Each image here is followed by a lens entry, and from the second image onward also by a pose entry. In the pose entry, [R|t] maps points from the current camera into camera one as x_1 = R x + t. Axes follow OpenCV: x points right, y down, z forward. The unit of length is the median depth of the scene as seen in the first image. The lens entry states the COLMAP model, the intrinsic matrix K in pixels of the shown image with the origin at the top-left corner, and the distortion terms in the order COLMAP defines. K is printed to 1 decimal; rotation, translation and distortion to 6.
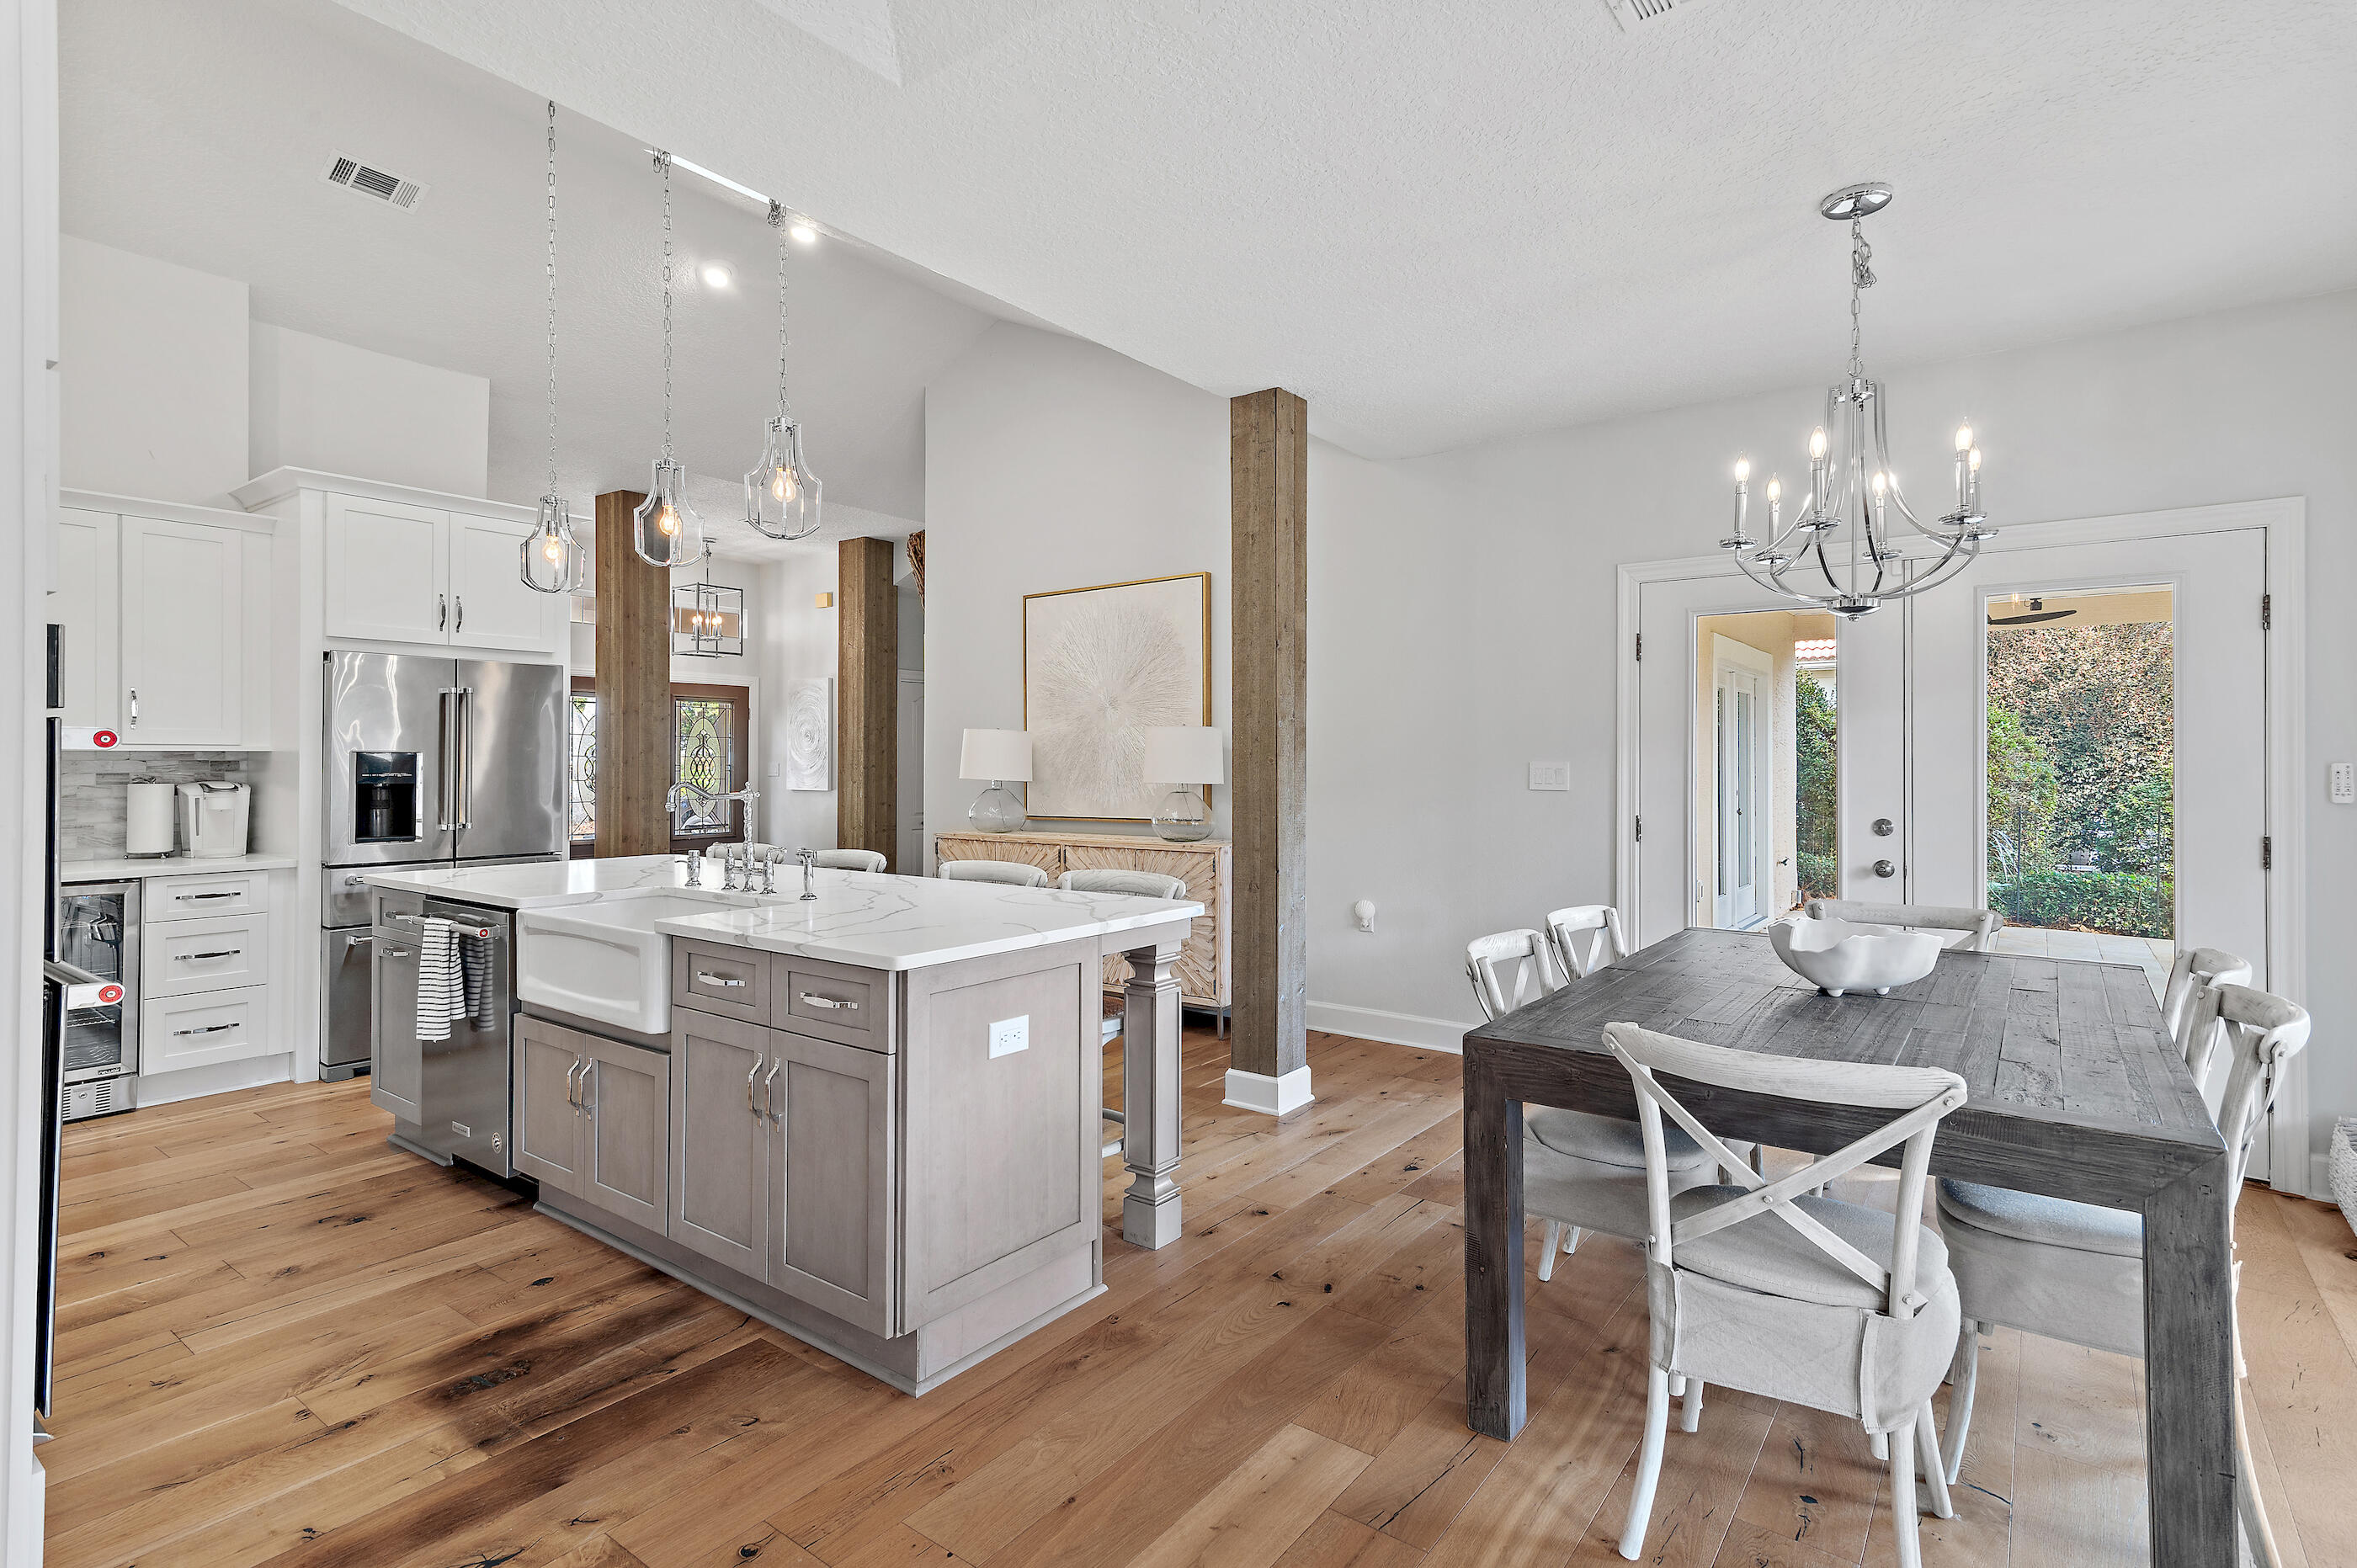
lens RADIAL K [[1155.8, 0, 1178.9], [0, 1155.8, 752.7], [0, 0, 1]] dist [0.010454, 0.000293]
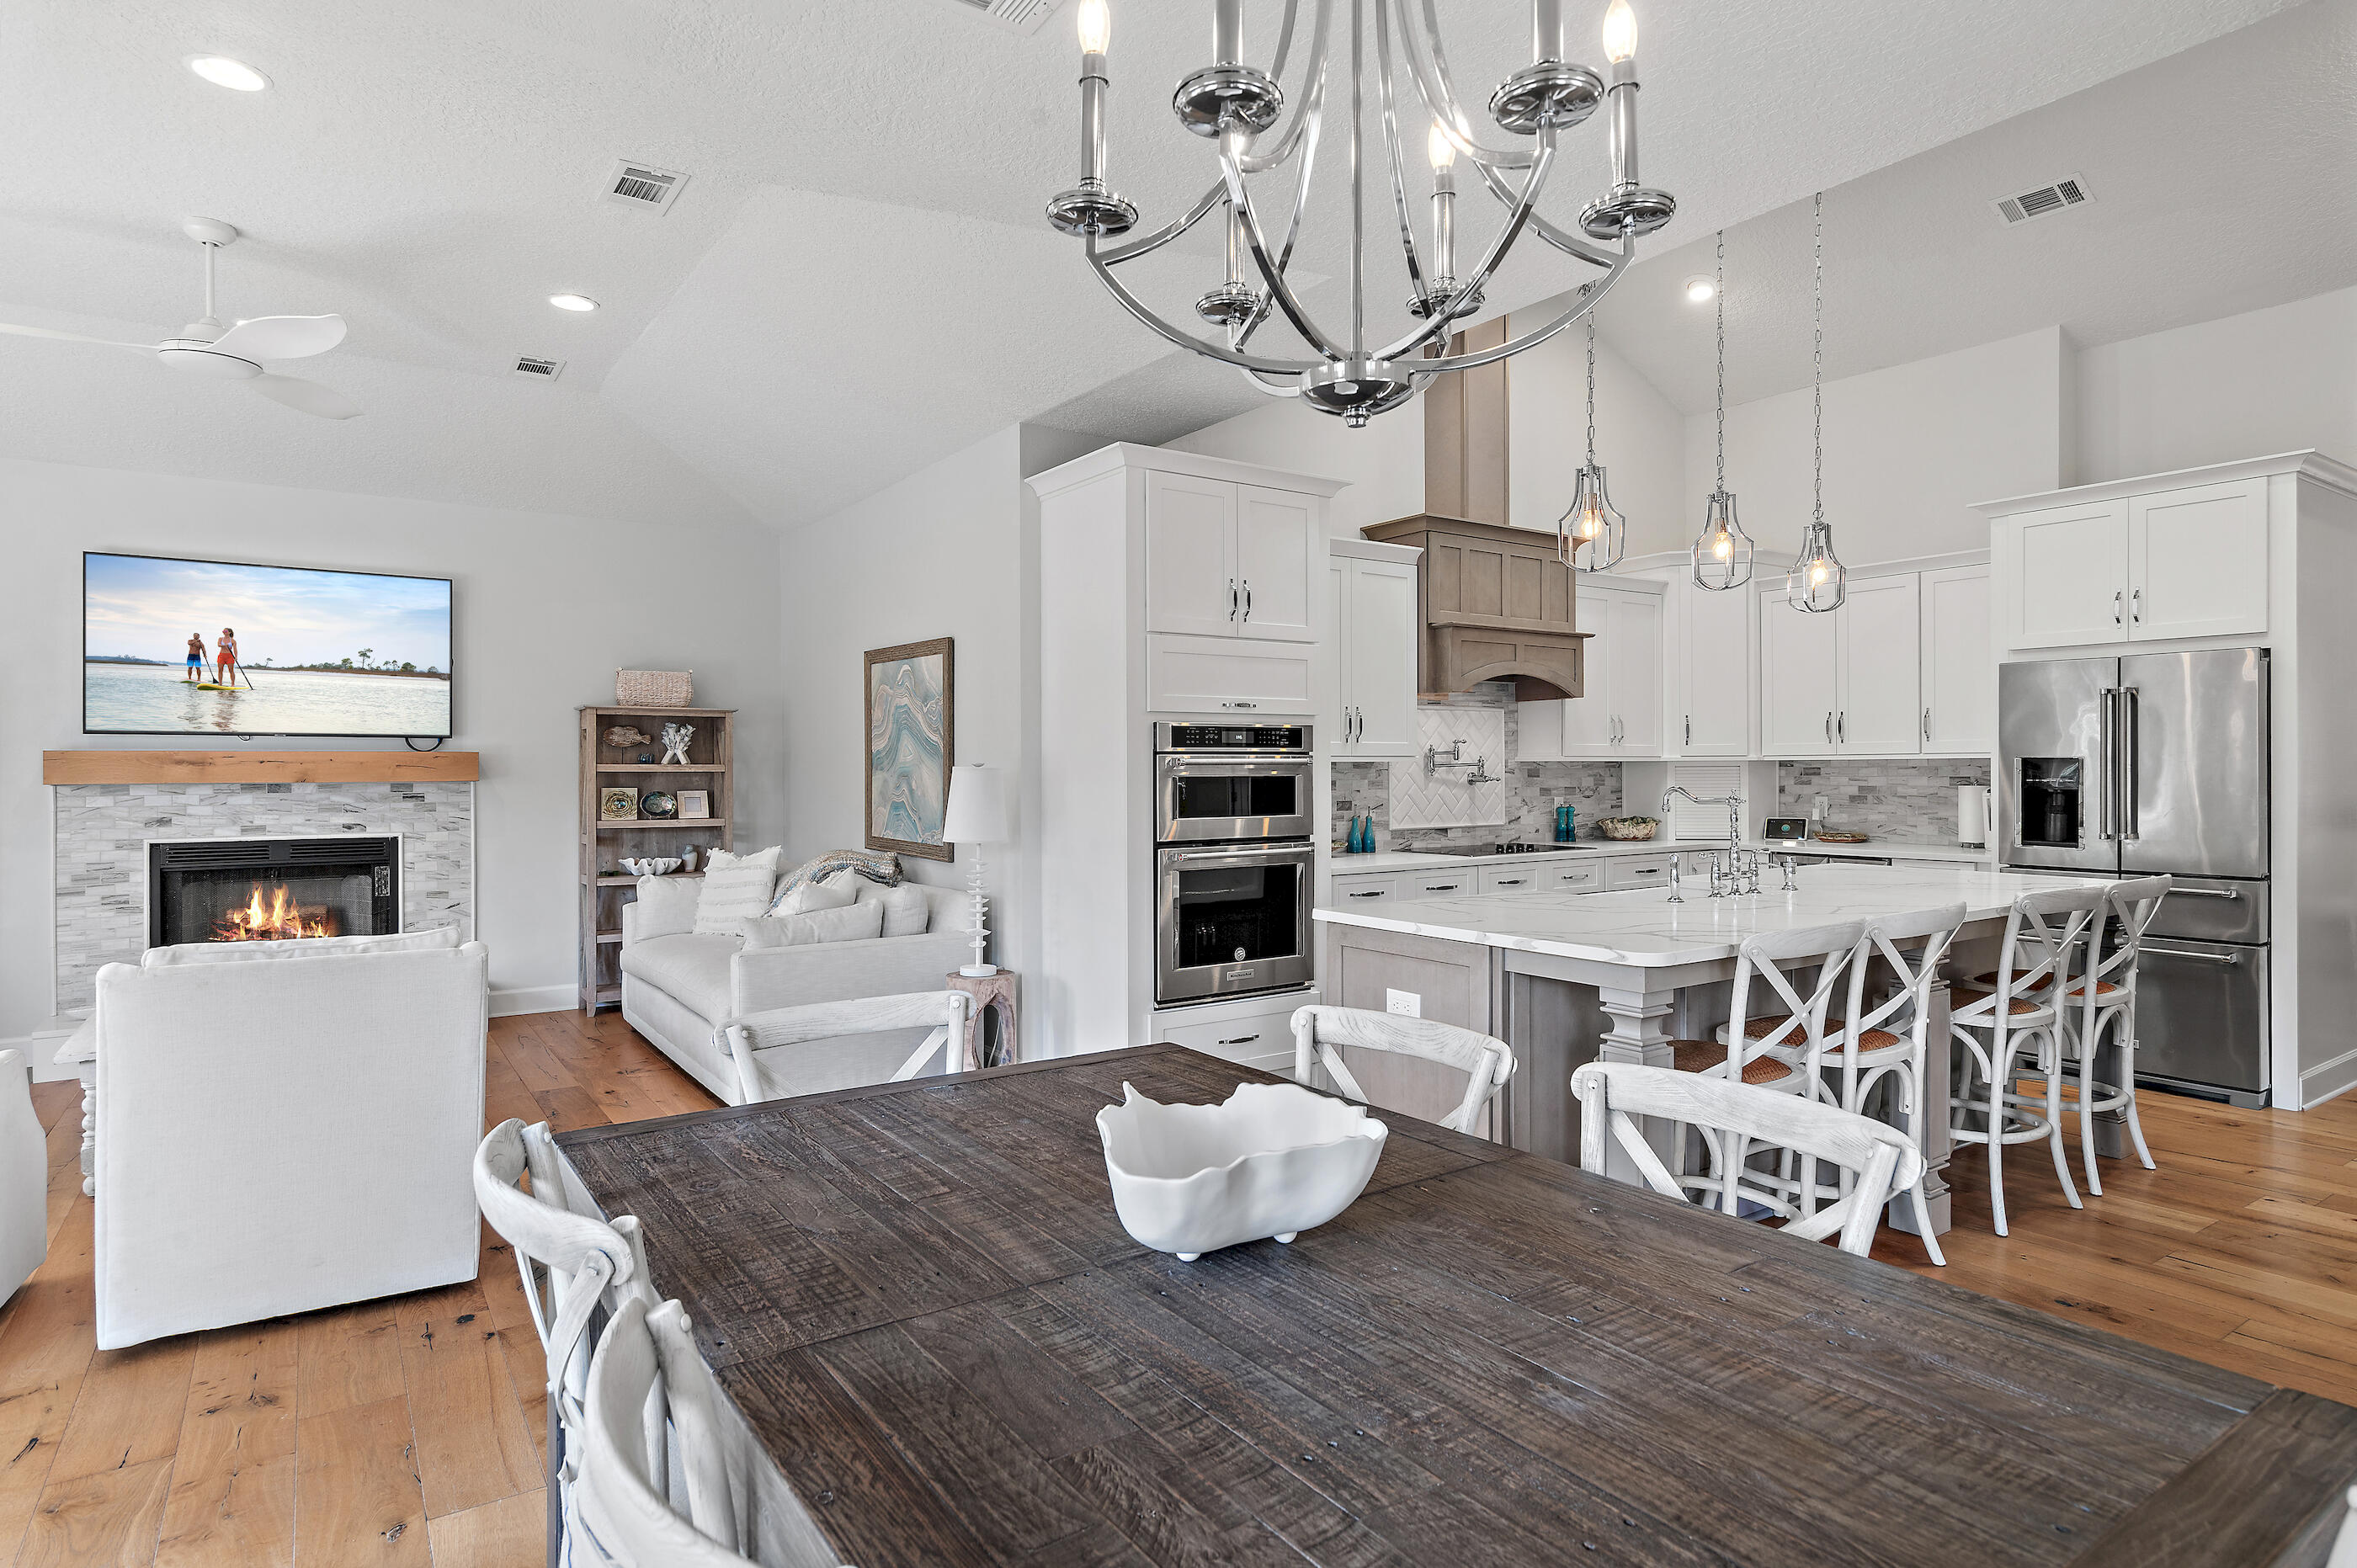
lens RADIAL K [[1258.5, 0, 1200.0], [0, 1258.5, 774.5], [0, 0, 1]] dist [0.005897, 0.005342]
pose [[-0.316922, 0.004429, -0.948441, 0.643777], [0.011938, 0.999929, 0.000680, 0.005698], [0.948376, -0.011107, -0.316952, 0.702967]]
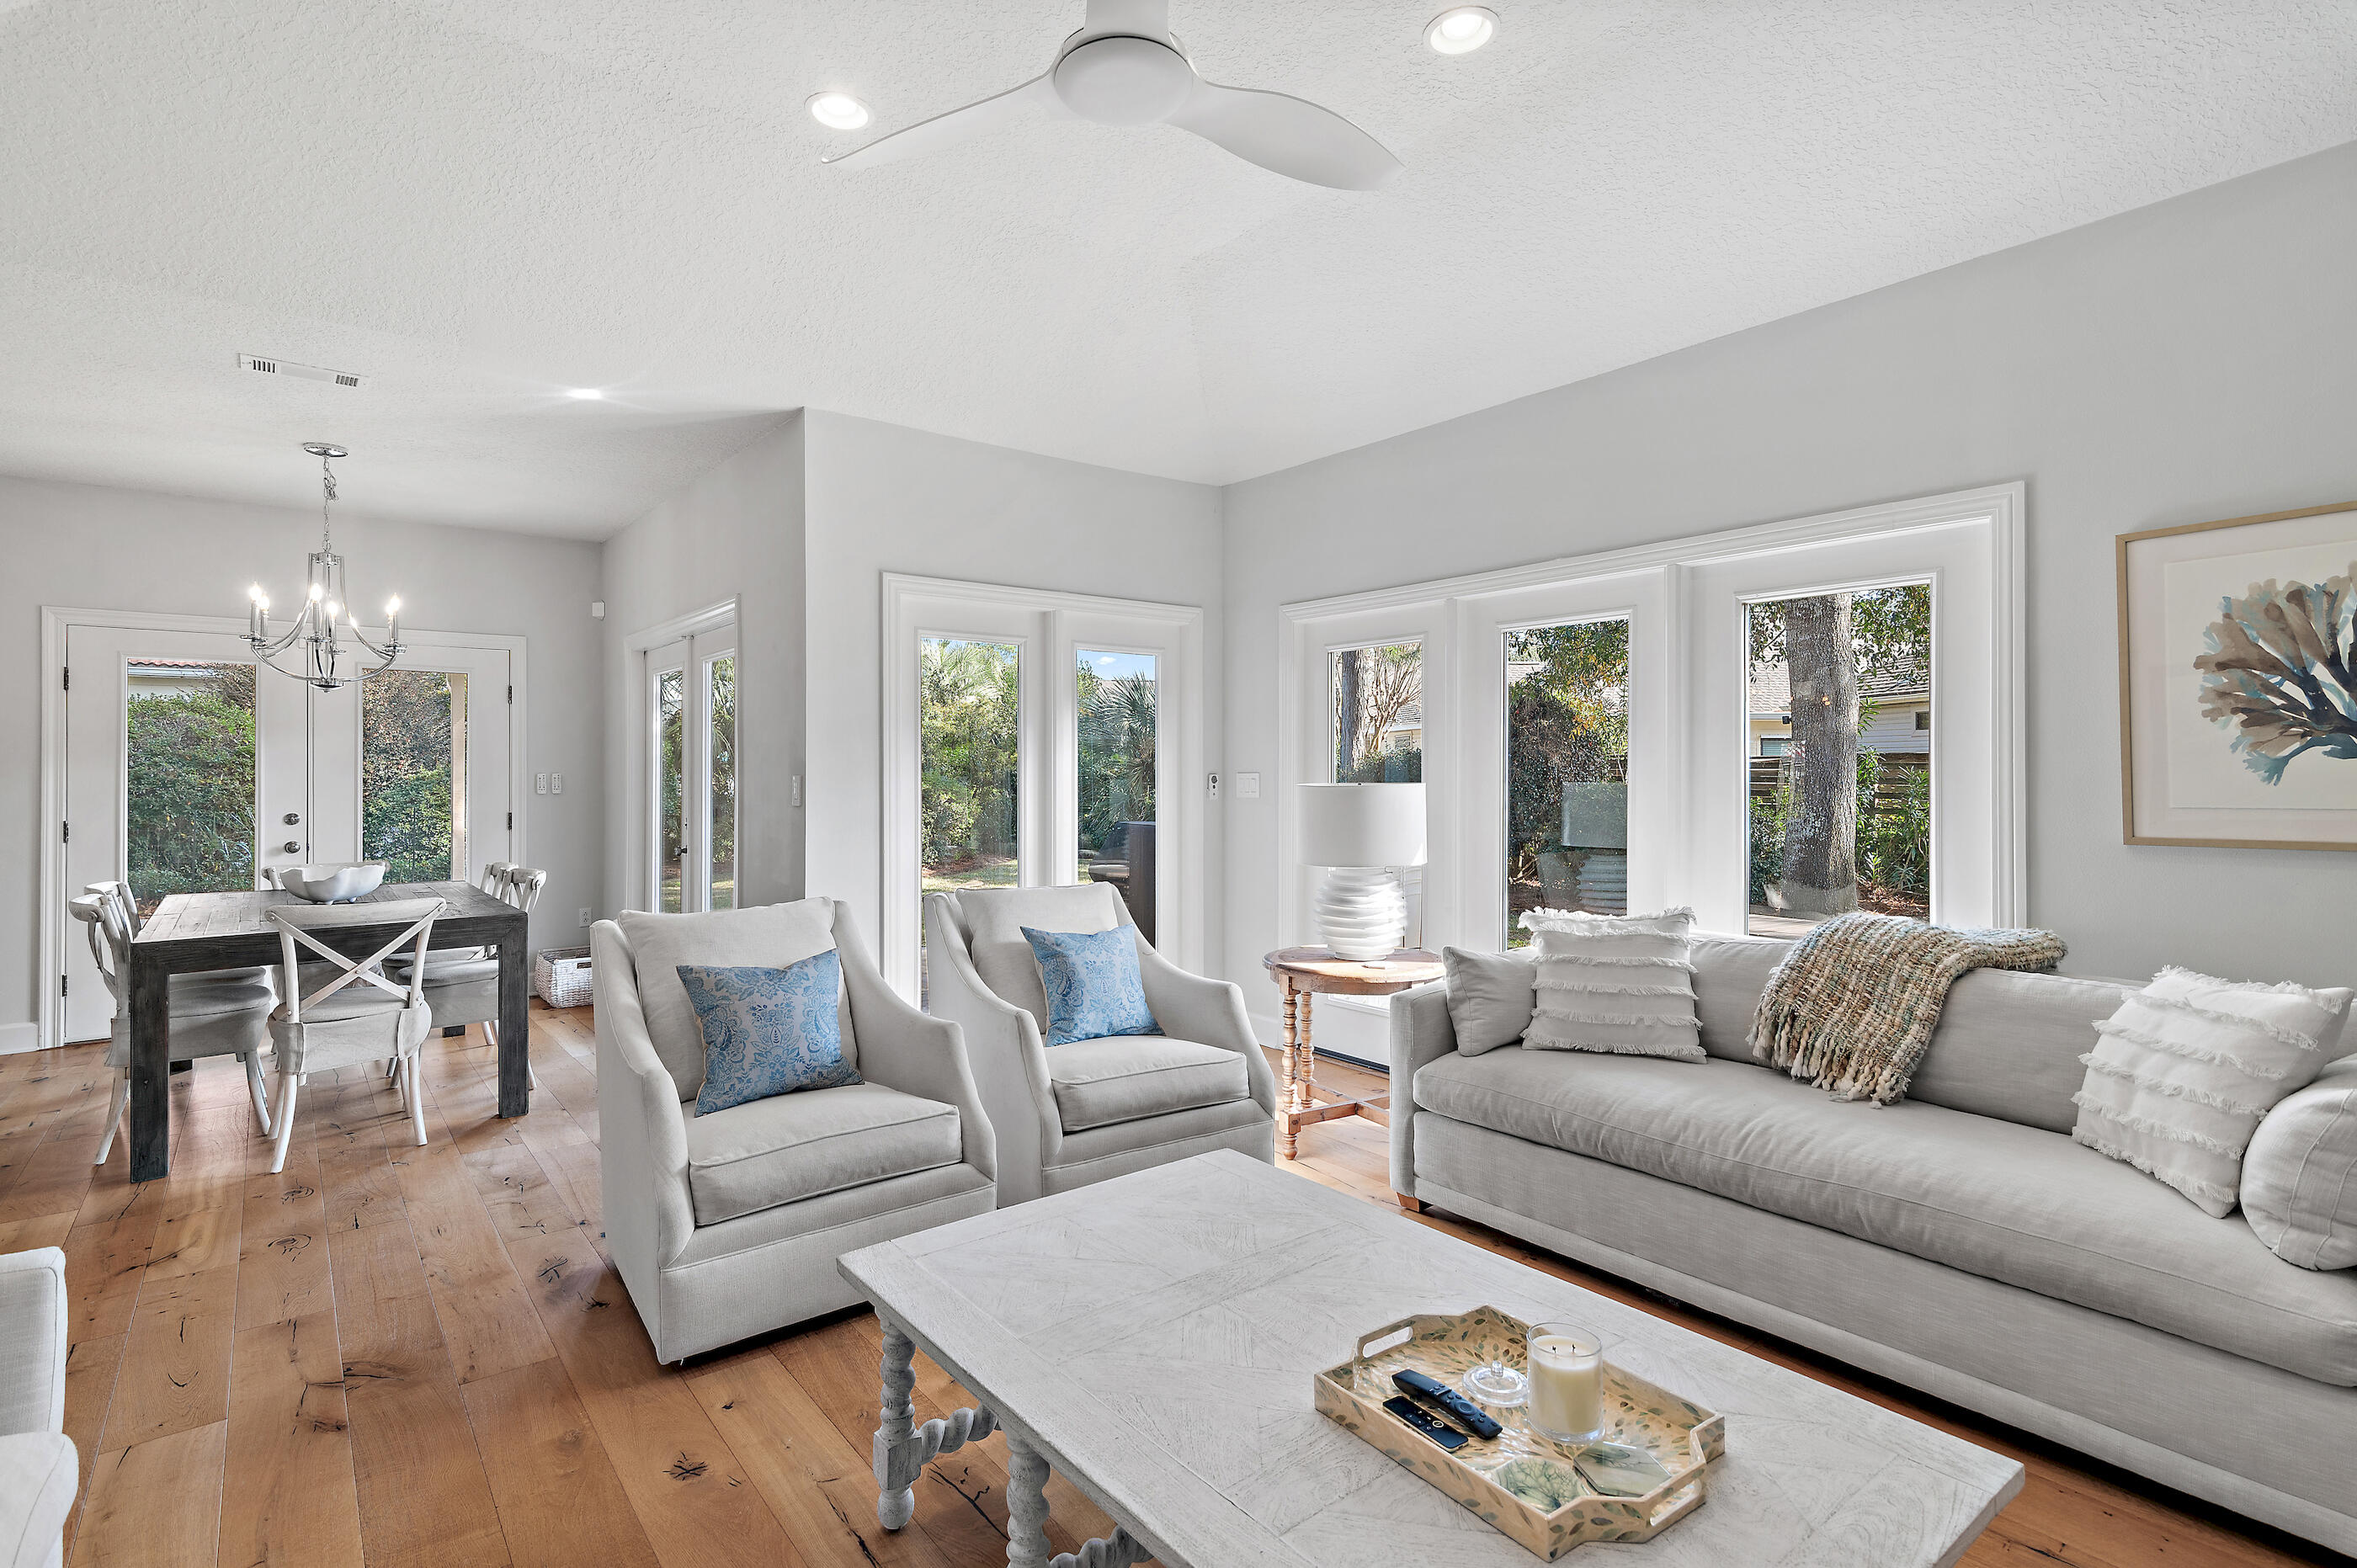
lens RADIAL K [[1155.8, 0, 1177.6], [0, 1155.8, 769.4], [0, 0, 1]] dist [0.010454, 0.000293]
pose [[0.259251, -0.000714, 0.965810, -0.495386], [-0.003470, 0.999993, 0.001671, -0.004460], [-0.965804, -0.003785, 0.259247, -0.437730]]
